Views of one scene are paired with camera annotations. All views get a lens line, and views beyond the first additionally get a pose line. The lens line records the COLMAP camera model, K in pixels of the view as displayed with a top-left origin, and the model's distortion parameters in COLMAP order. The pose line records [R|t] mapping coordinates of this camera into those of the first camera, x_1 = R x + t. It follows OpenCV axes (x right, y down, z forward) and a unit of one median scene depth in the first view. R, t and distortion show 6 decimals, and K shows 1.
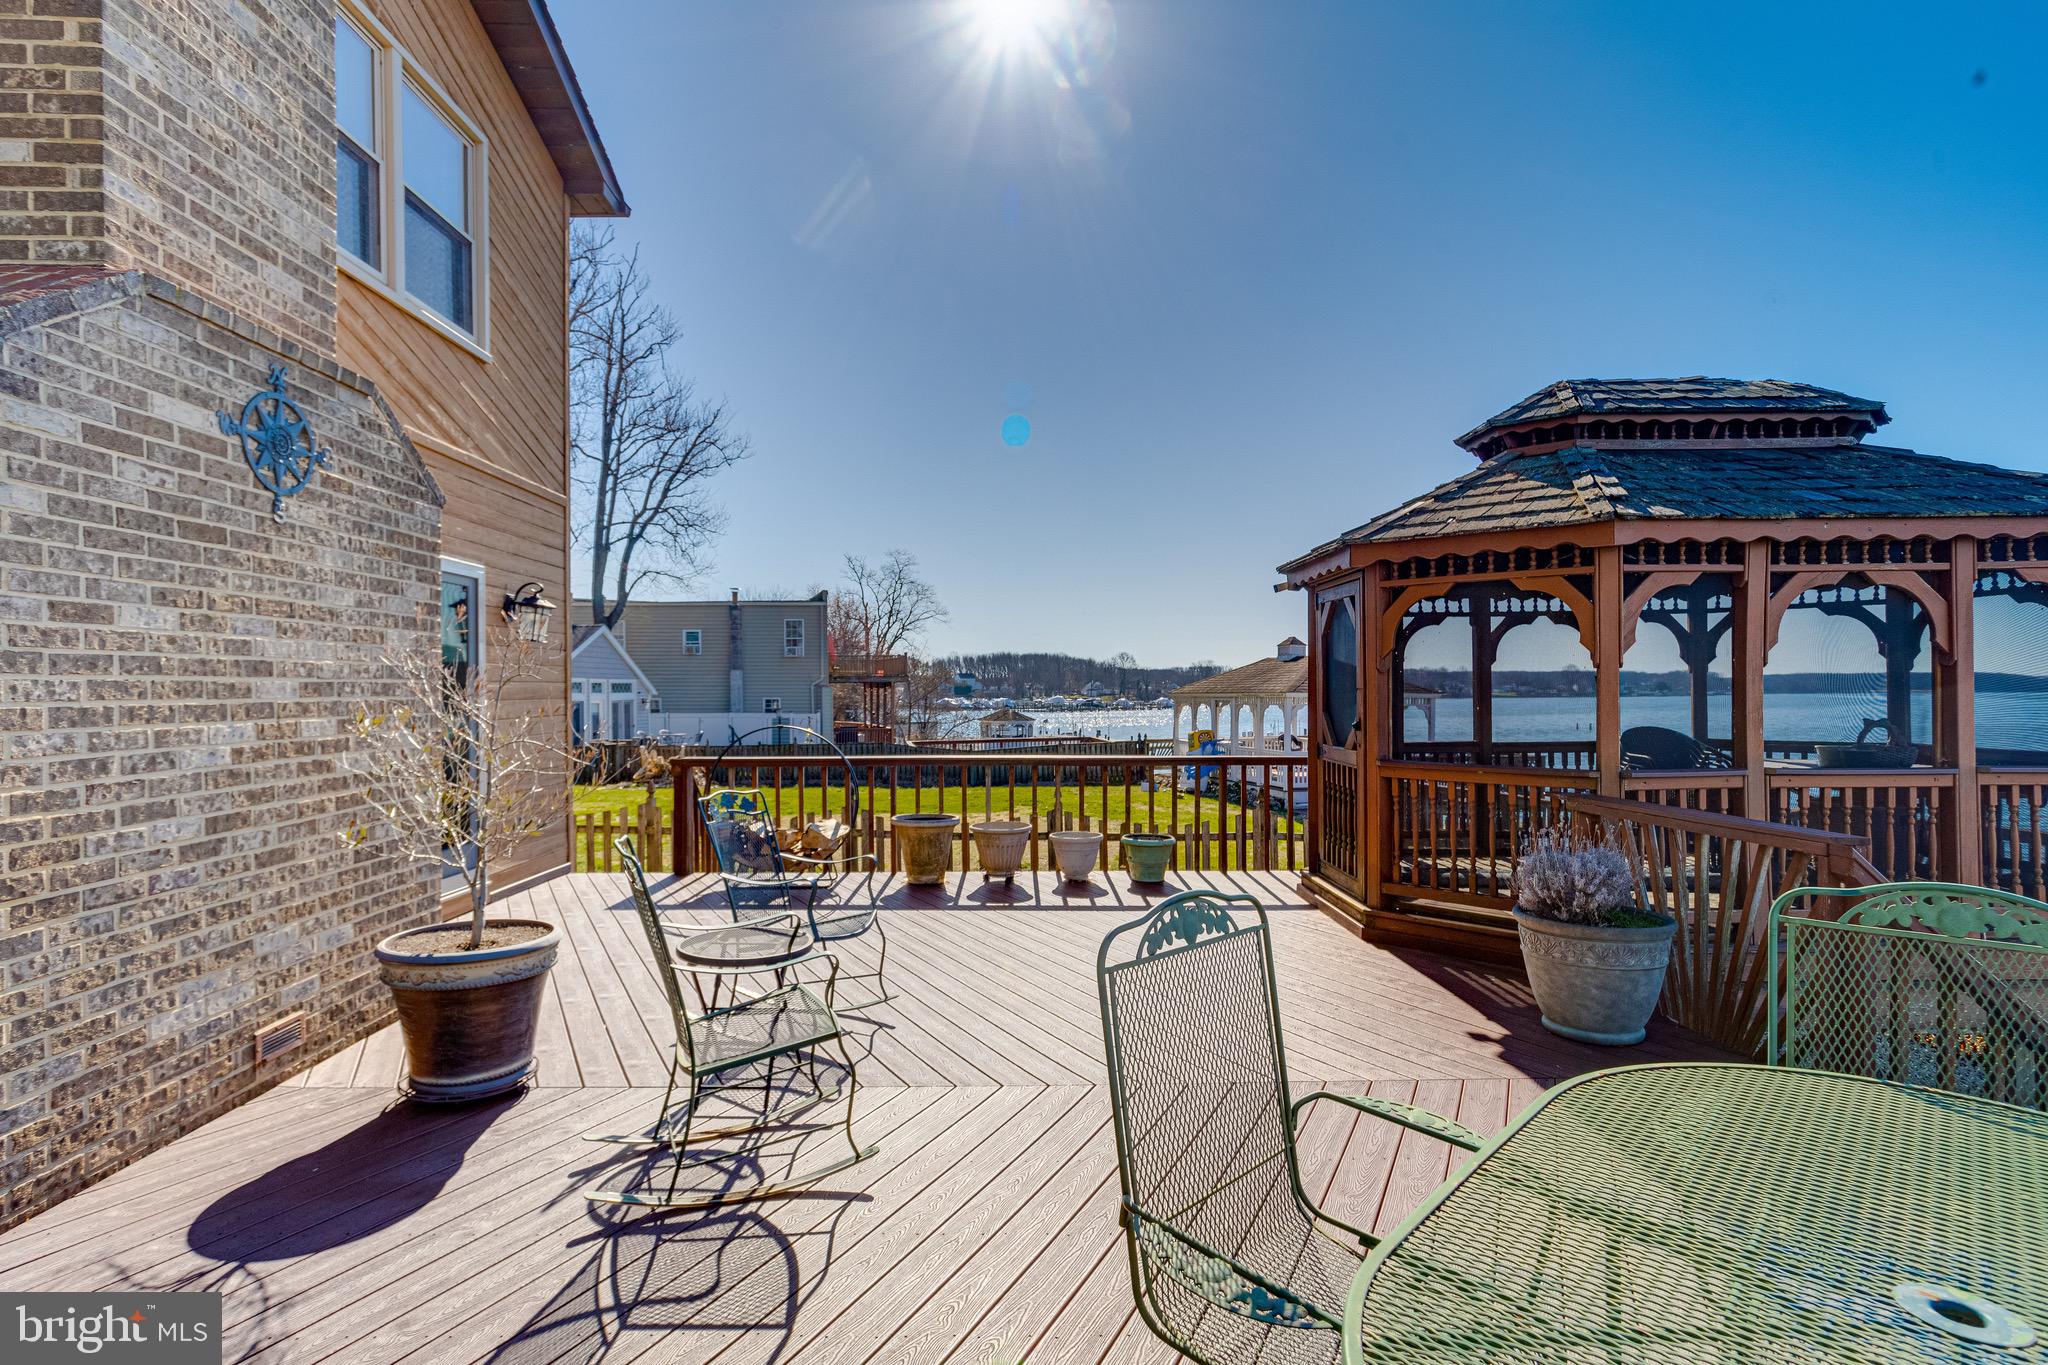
lens RADIAL K [[1015.4, 0, 1013.9], [0, 1015.4, 695.5], [0, 0, 1]] dist [-0.015223, 0.012068]
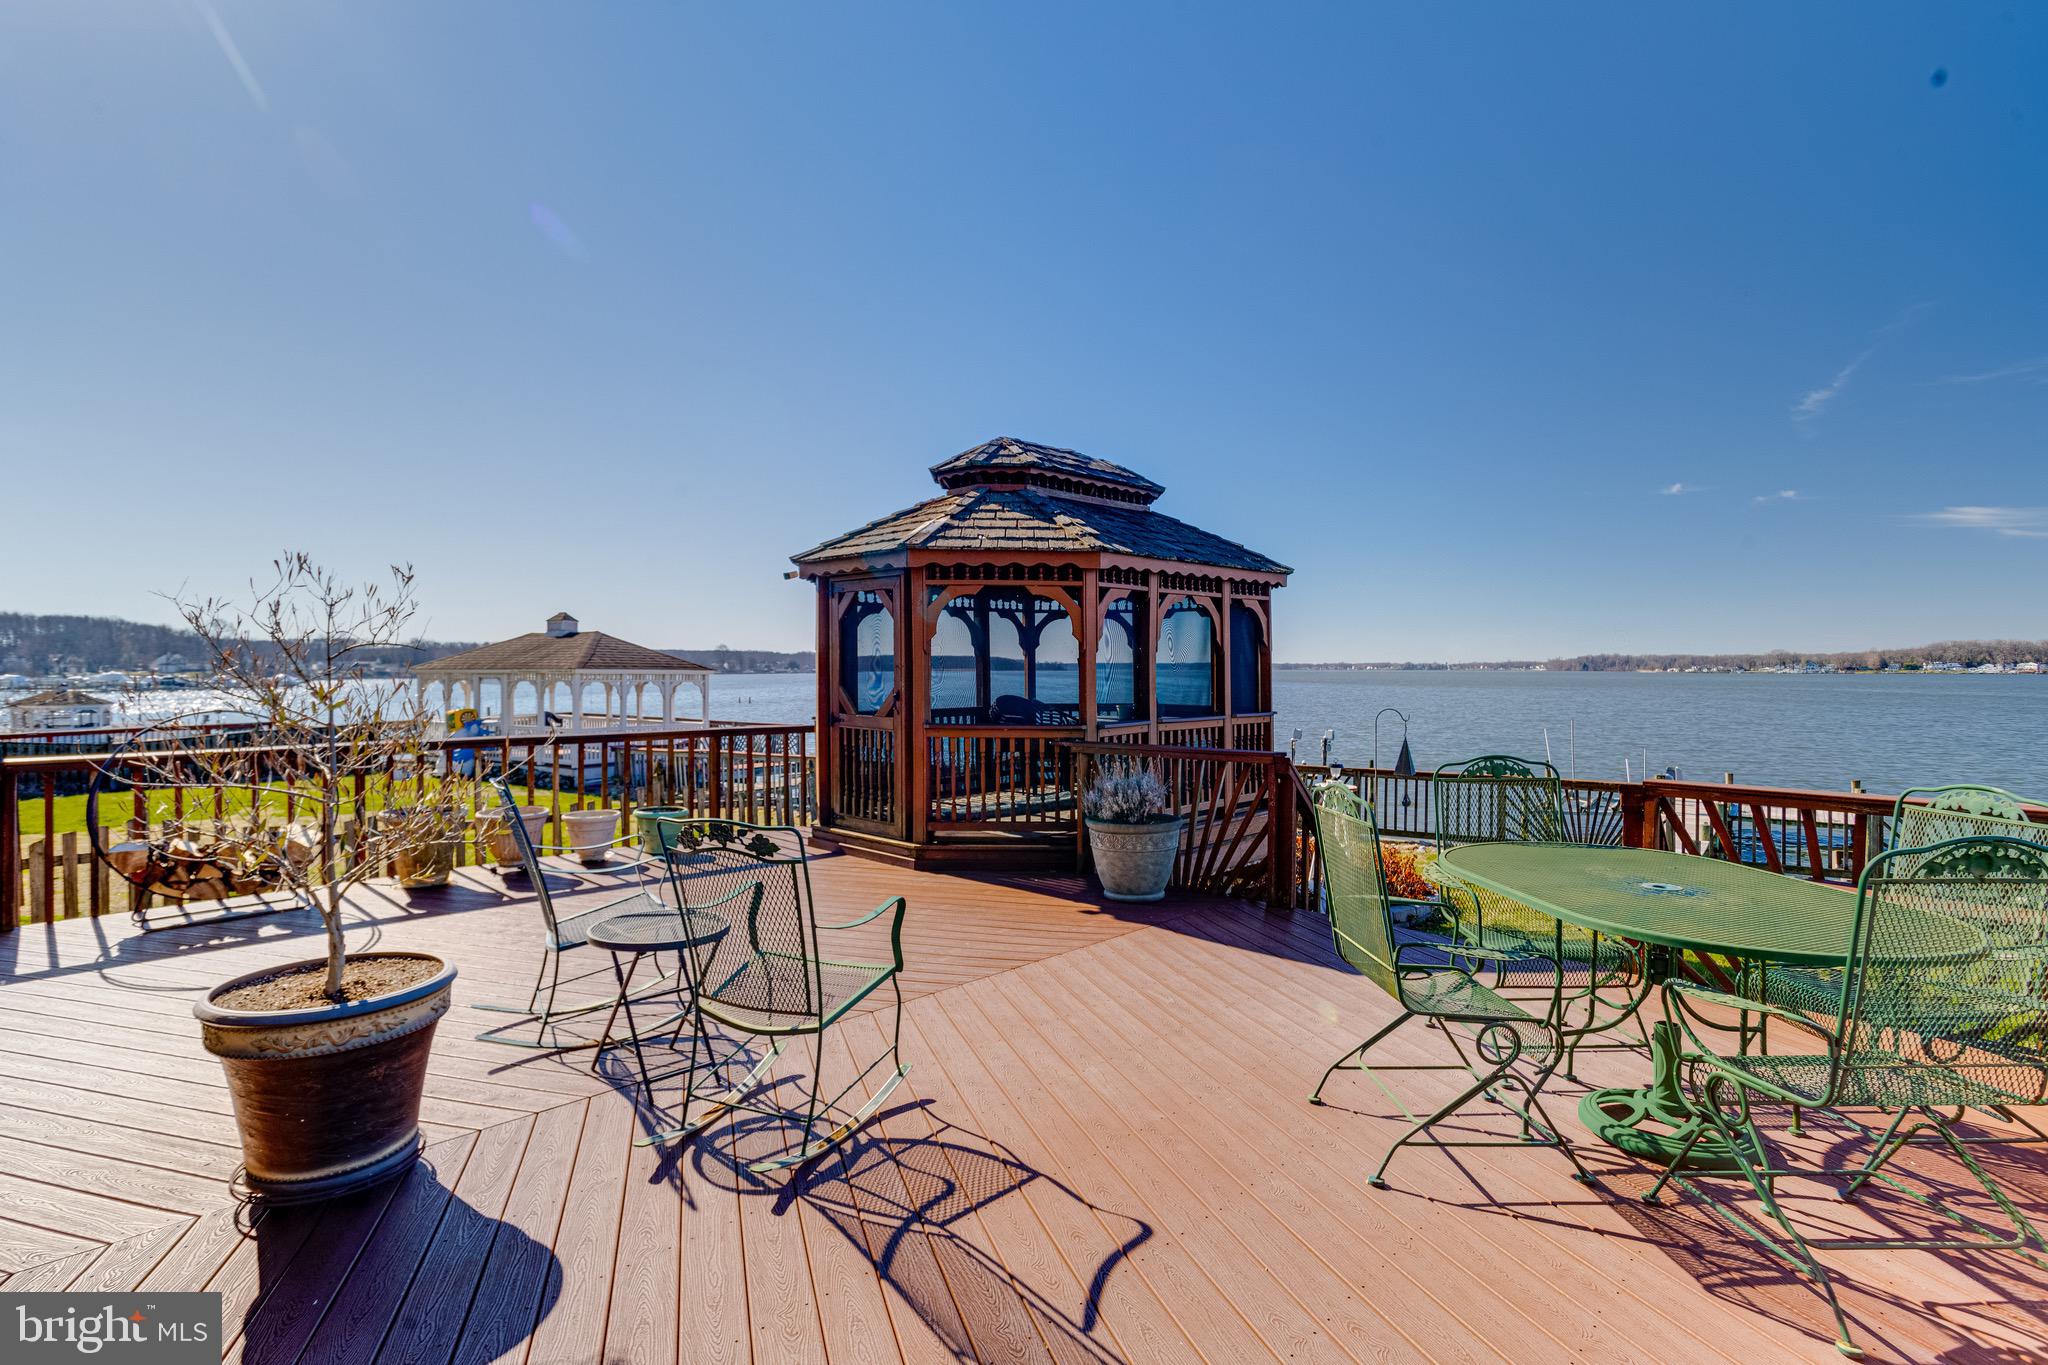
lens RADIAL K [[1015.4, 0, 998.1], [0, 1015.4, 657.3], [0, 0, 1]] dist [-0.015223, 0.012068]
pose [[0.713953, 0.012605, 0.700080, -0.410006], [-0.002222, 0.999874, -0.015736, 0.001772], [-0.700190, 0.009679, 0.713891, 0.048355]]
